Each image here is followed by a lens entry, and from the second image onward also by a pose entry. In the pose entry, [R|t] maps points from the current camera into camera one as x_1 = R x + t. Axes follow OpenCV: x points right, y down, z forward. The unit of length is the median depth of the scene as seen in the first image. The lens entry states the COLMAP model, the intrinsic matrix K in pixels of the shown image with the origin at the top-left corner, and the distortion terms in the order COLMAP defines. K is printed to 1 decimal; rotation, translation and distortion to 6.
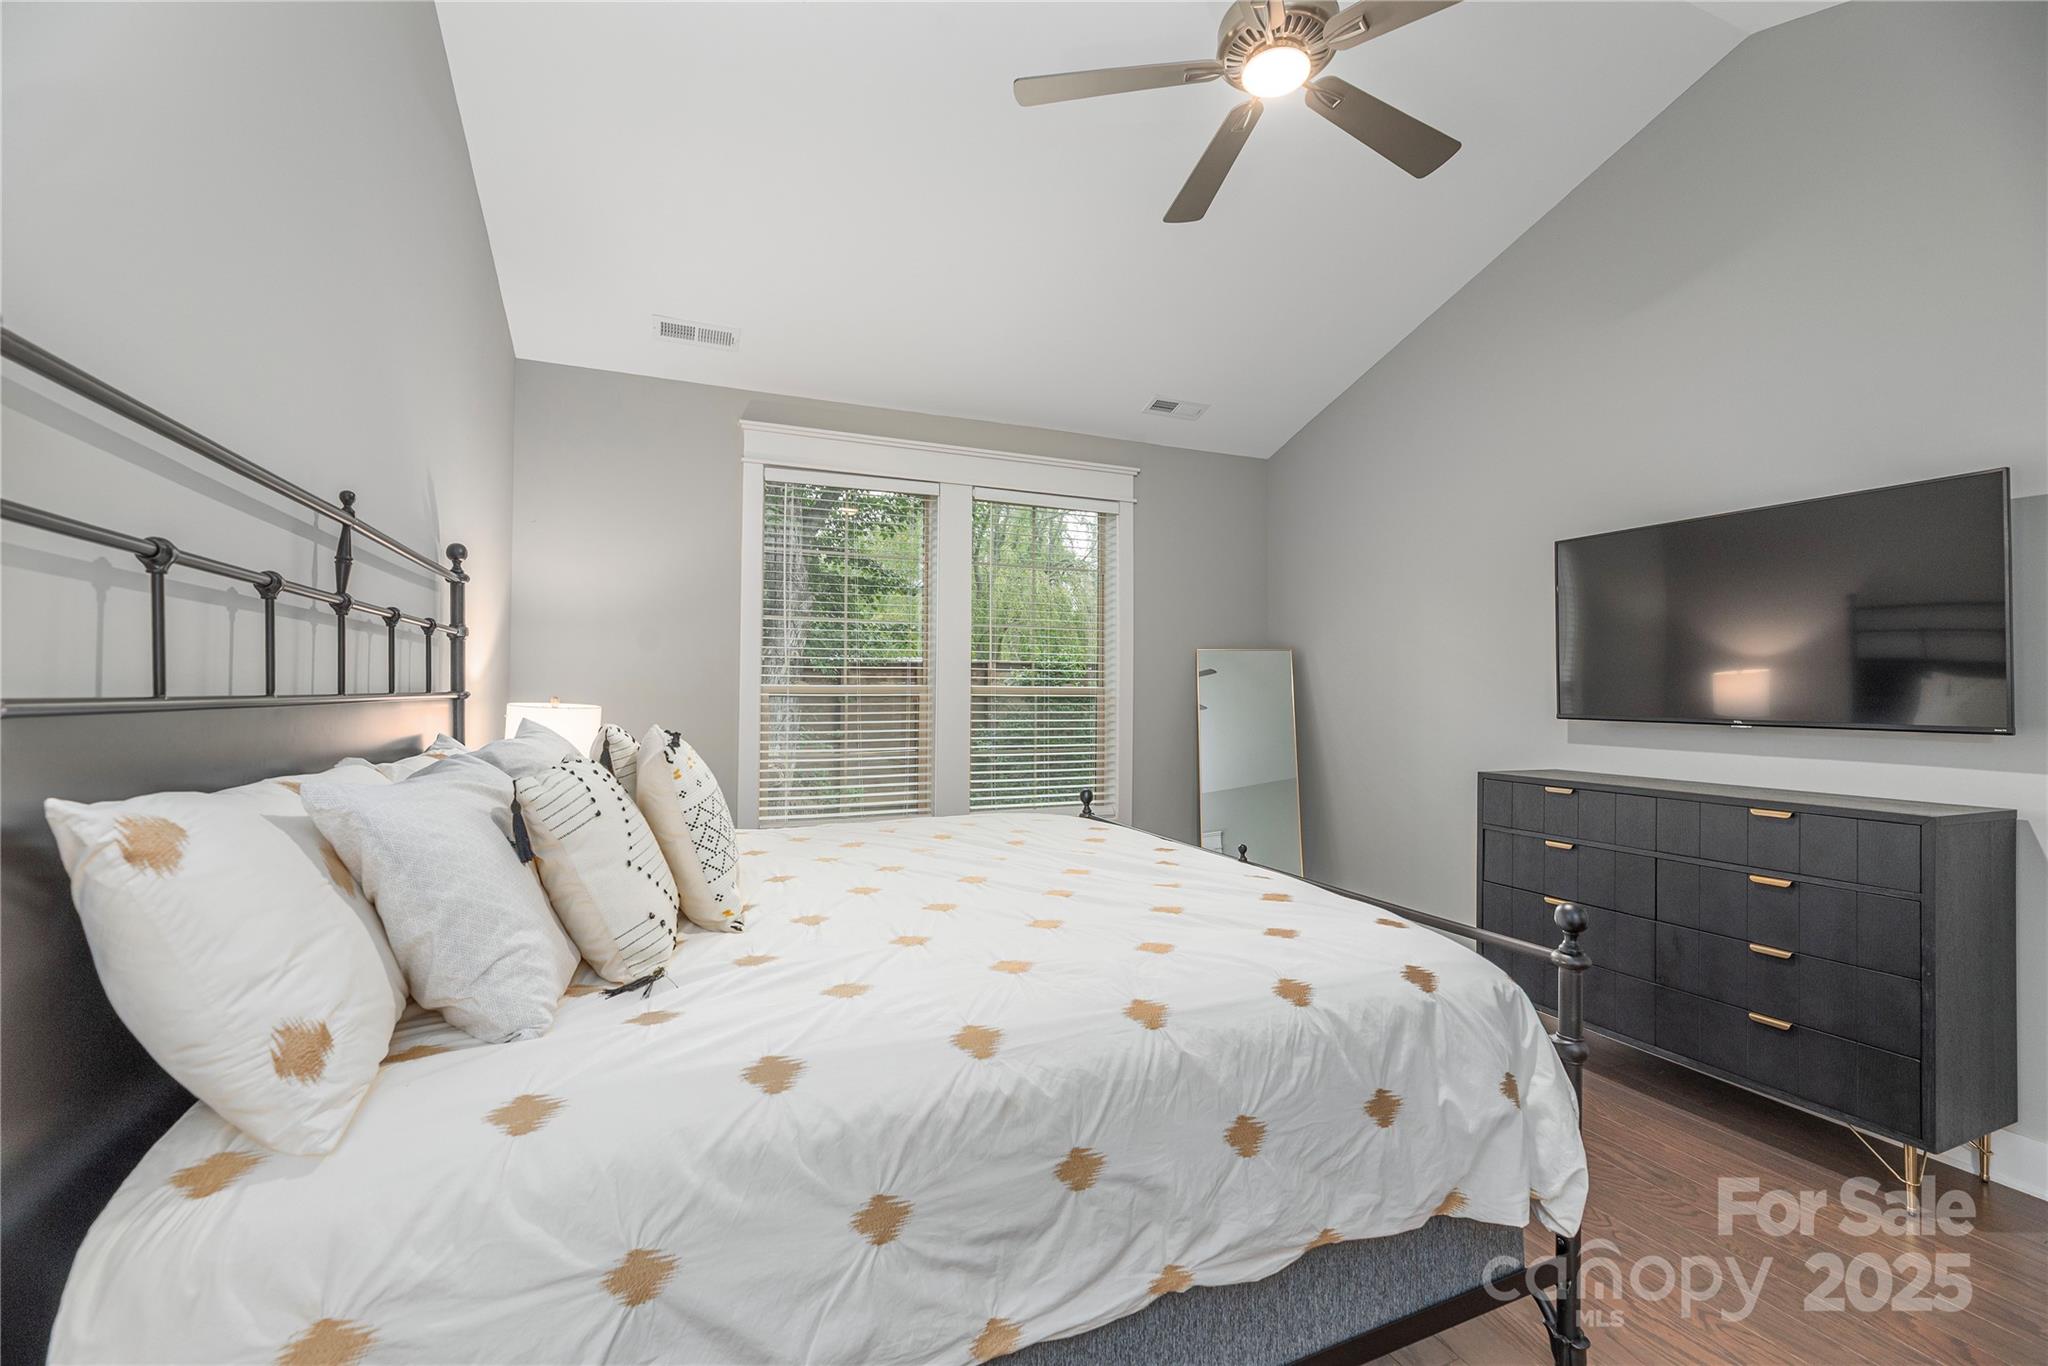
lens RADIAL K [[837.2, 0, 1019.7], [0, 837.2, 671.6], [0, 0, 1]] dist [-0.000680, -0.001113]
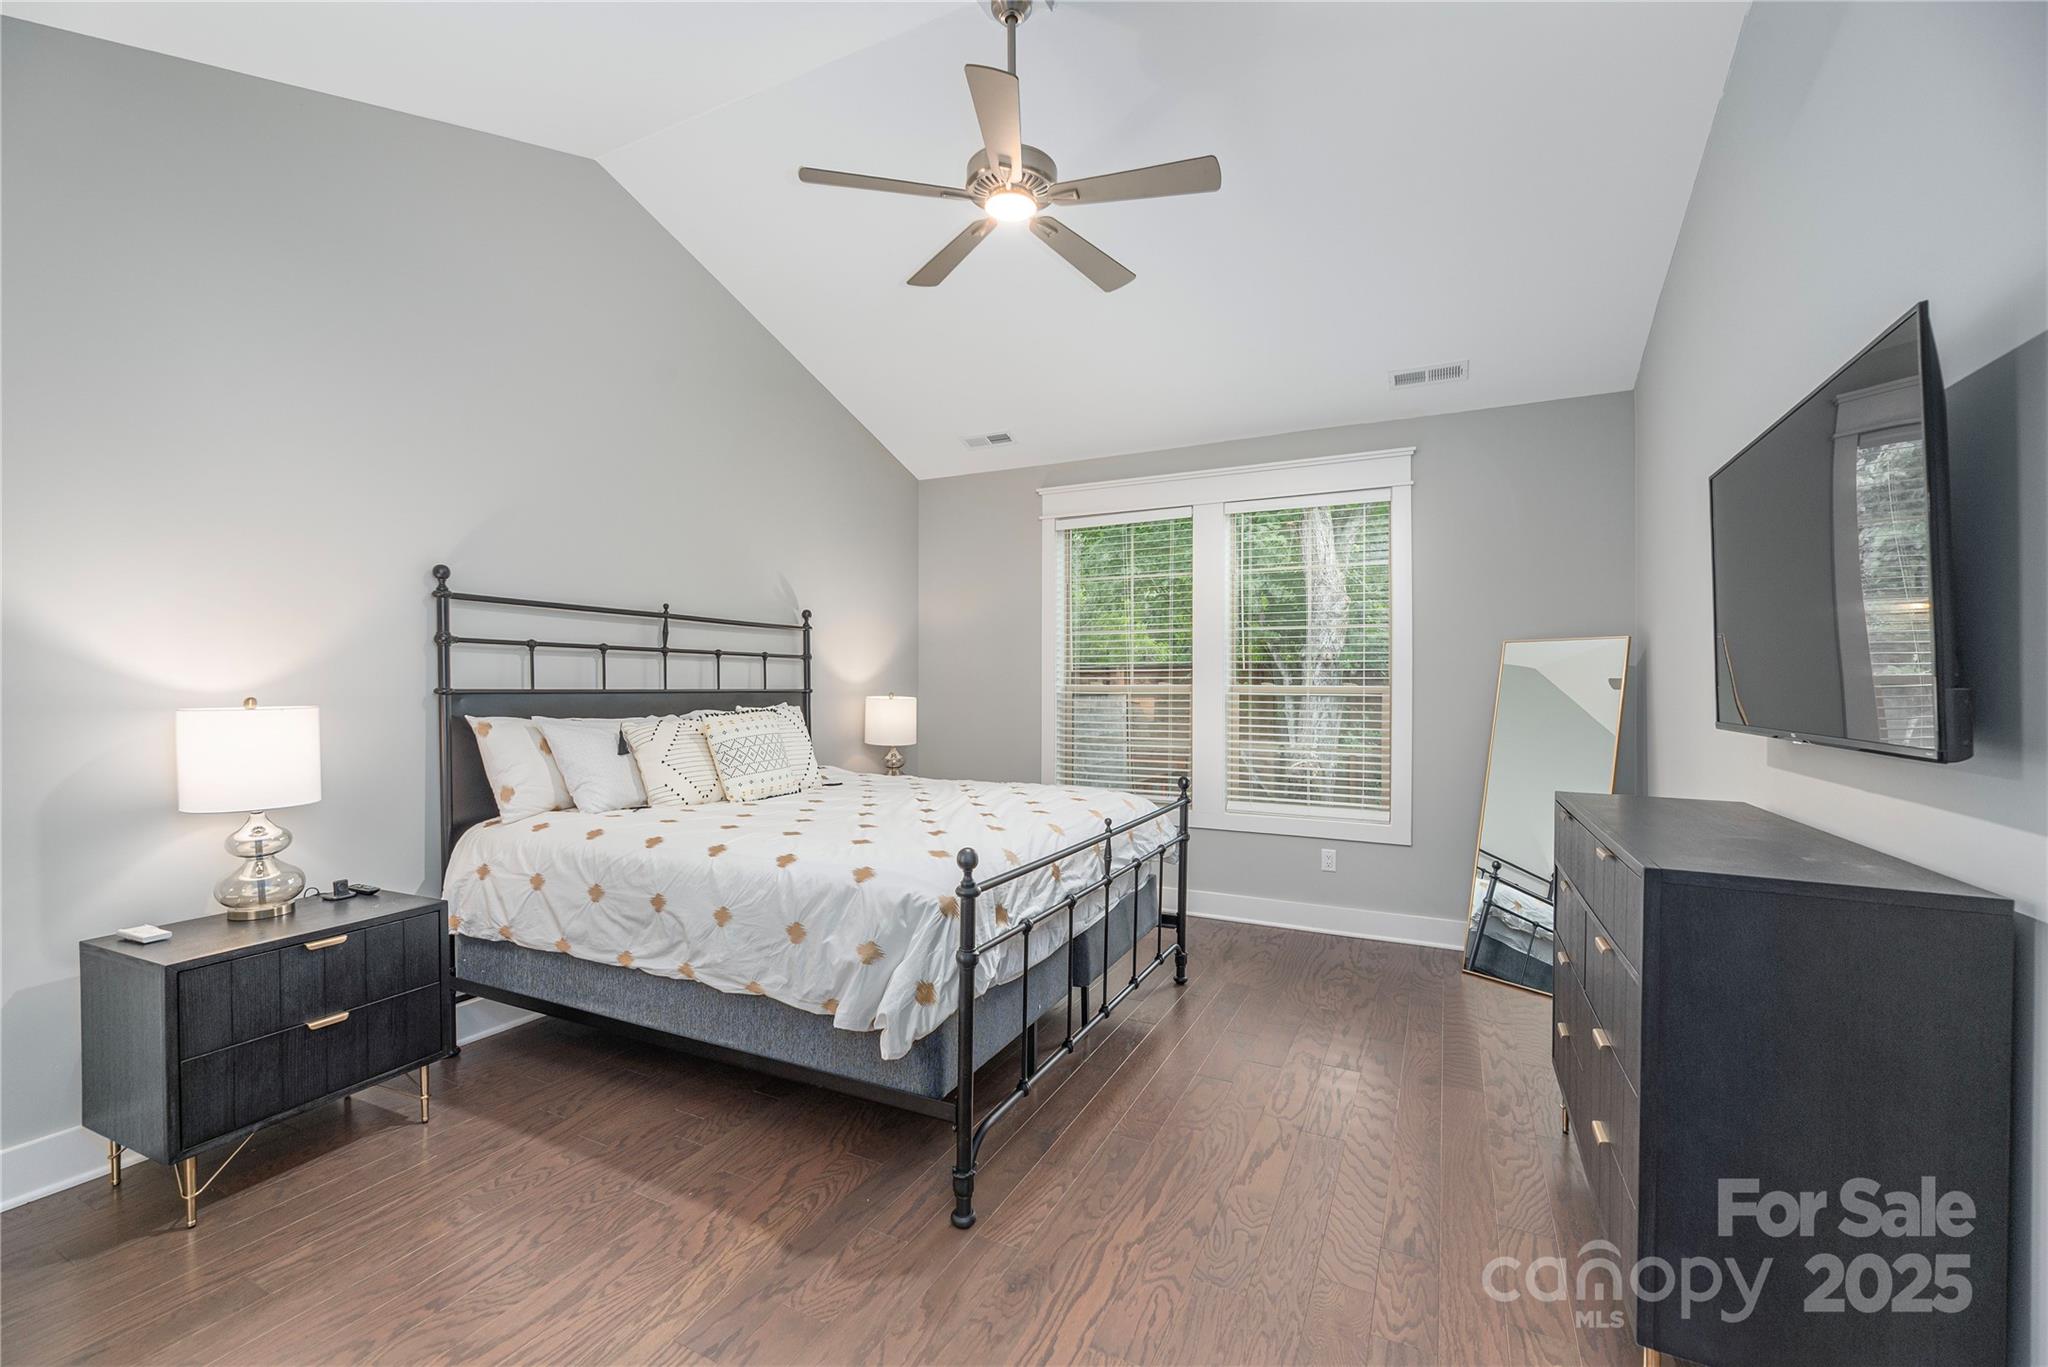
lens RADIAL K [[837.2, 0, 1018.7], [0, 837.2, 697.6], [0, 0, 1]] dist [-0.000680, -0.001113]
pose [[0.652750, 0.006254, -0.757548, 2.278860], [0.014647, 0.999675, 0.020873, 0.022231], [0.757432, -0.024721, 0.652446, 0.286425]]
